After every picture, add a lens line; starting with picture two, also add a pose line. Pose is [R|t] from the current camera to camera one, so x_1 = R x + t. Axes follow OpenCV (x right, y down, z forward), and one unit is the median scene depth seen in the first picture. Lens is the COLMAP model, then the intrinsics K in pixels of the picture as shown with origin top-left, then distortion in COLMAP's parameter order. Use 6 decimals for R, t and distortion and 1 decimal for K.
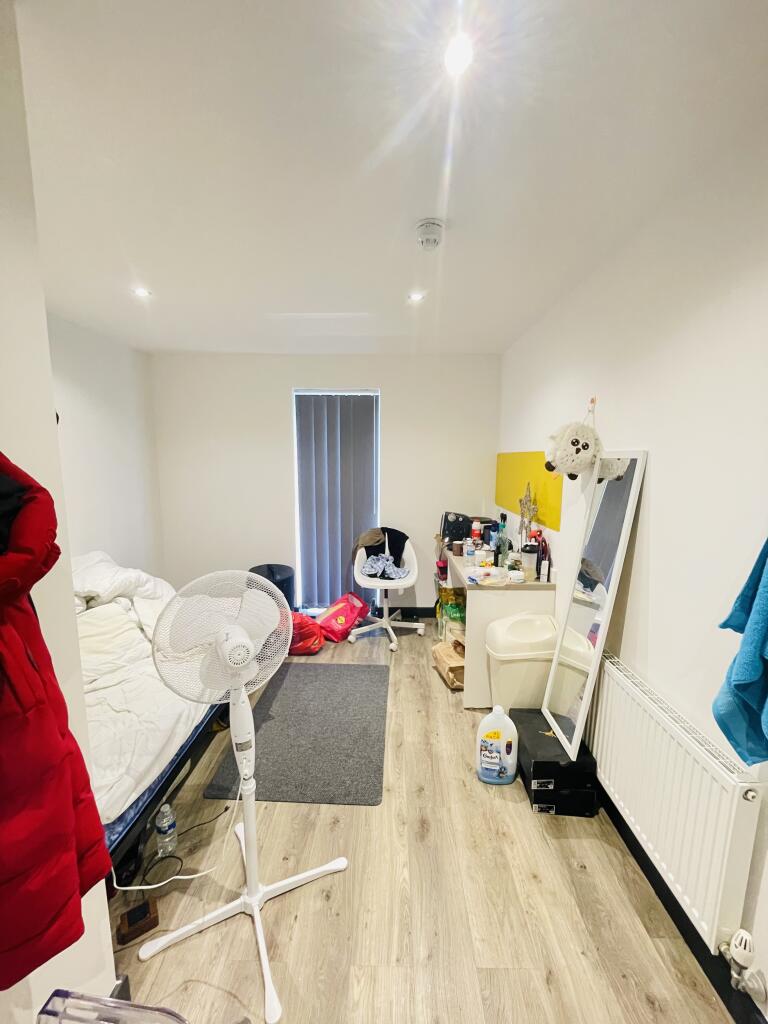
lens RADIAL K [[408.7, 0, 385.4], [0, 408.7, 516.0], [0, 0, 1]] dist [-0.003626, 0.000288]
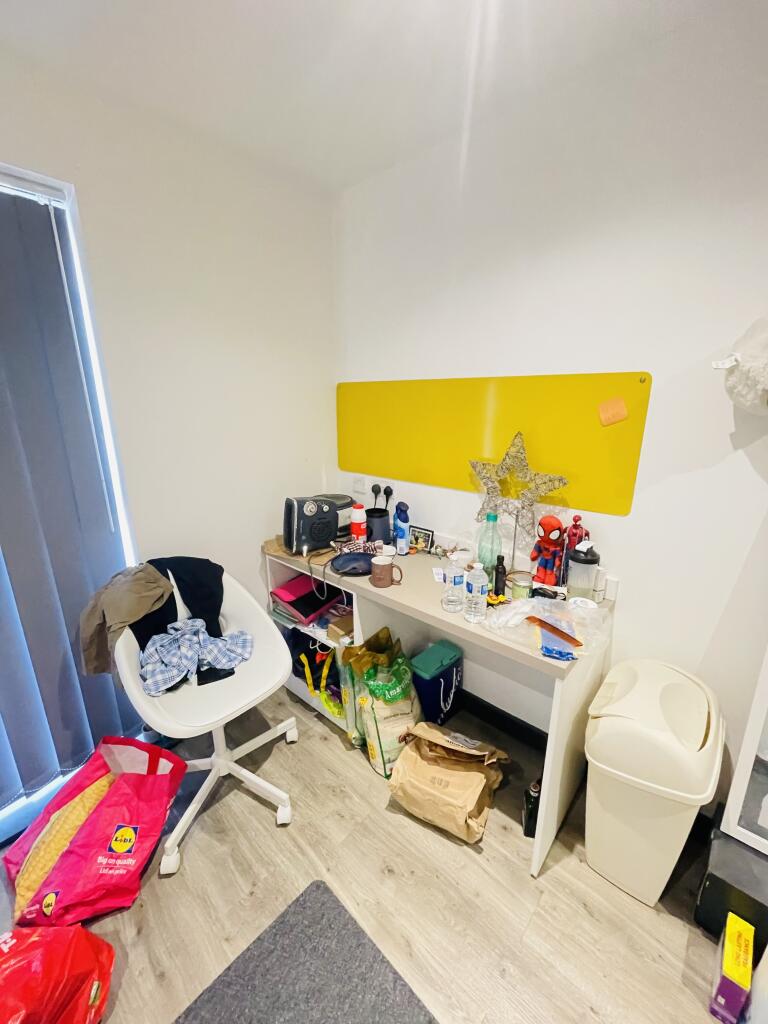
lens RADIAL K [[408.7, 0, 379.3], [0, 408.7, 513.7], [0, 0, 1]] dist [-0.003626, 0.000288]
pose [[0.662939, -0.214113, 0.717404, -0.154344], [0.117138, 0.976095, 0.183077, -0.074719], [-0.739453, -0.037334, 0.672172, 0.584157]]
